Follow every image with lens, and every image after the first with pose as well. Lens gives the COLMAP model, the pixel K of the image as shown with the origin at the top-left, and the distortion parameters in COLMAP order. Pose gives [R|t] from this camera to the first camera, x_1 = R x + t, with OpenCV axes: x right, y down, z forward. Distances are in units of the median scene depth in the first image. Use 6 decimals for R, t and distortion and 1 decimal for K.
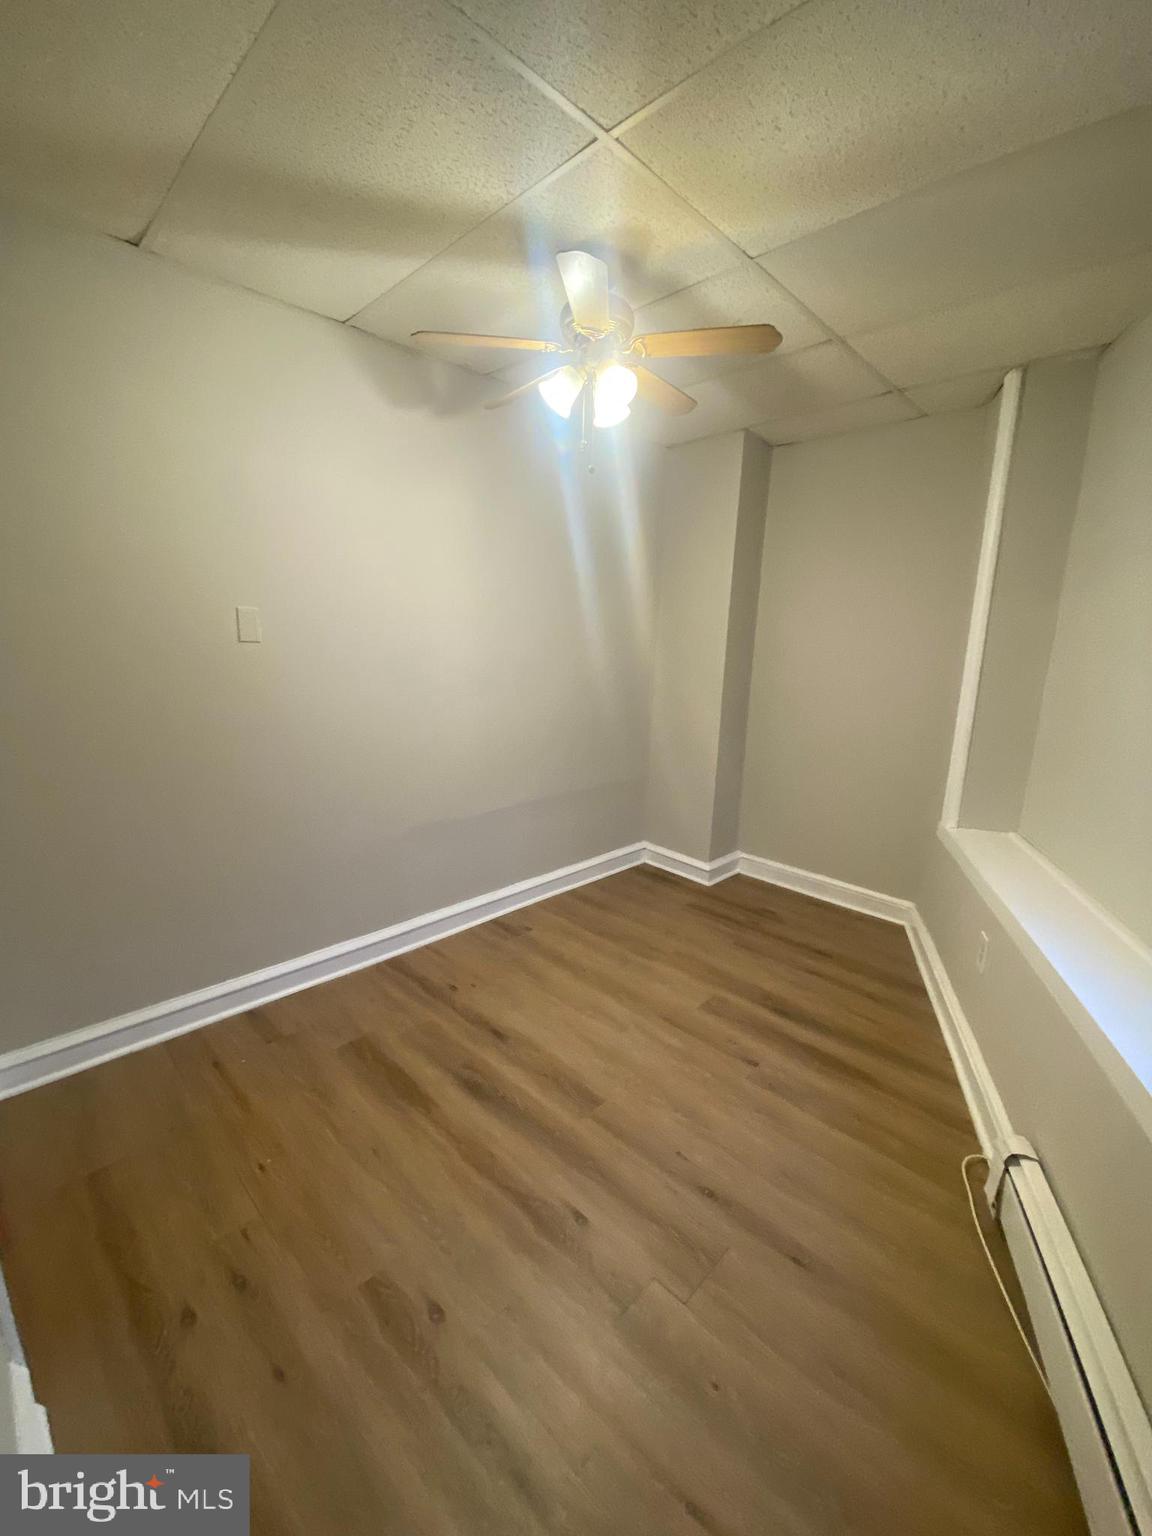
lens RADIAL K [[621.7, 0, 577.1], [0, 621.7, 765.6], [0, 0, 1]] dist [0.027740, -0.023388]
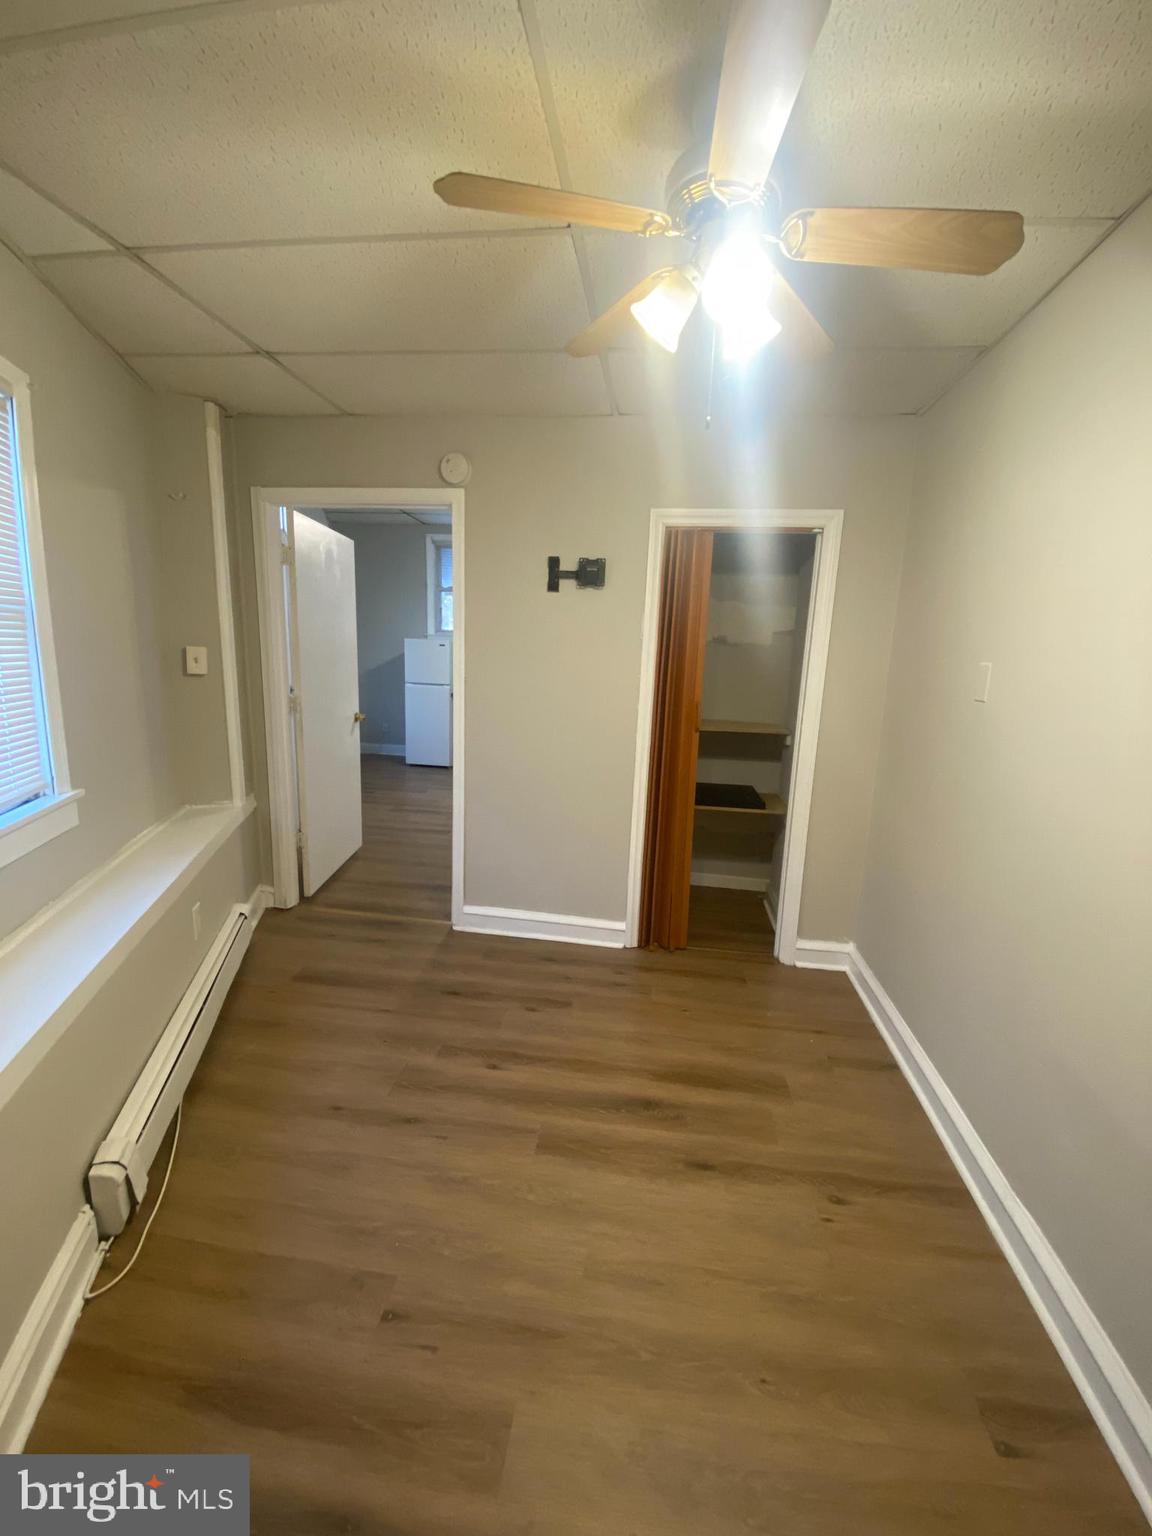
lens RADIAL K [[621.7, 0, 577.1], [0, 621.7, 765.6], [0, 0, 1]] dist [0.027740, -0.023388]
pose [[-0.798807, 0.049936, -0.599512, 0.546043], [-0.177805, 0.932430, 0.314579, -0.331455], [0.574712, 0.357884, -0.735952, 1.553851]]
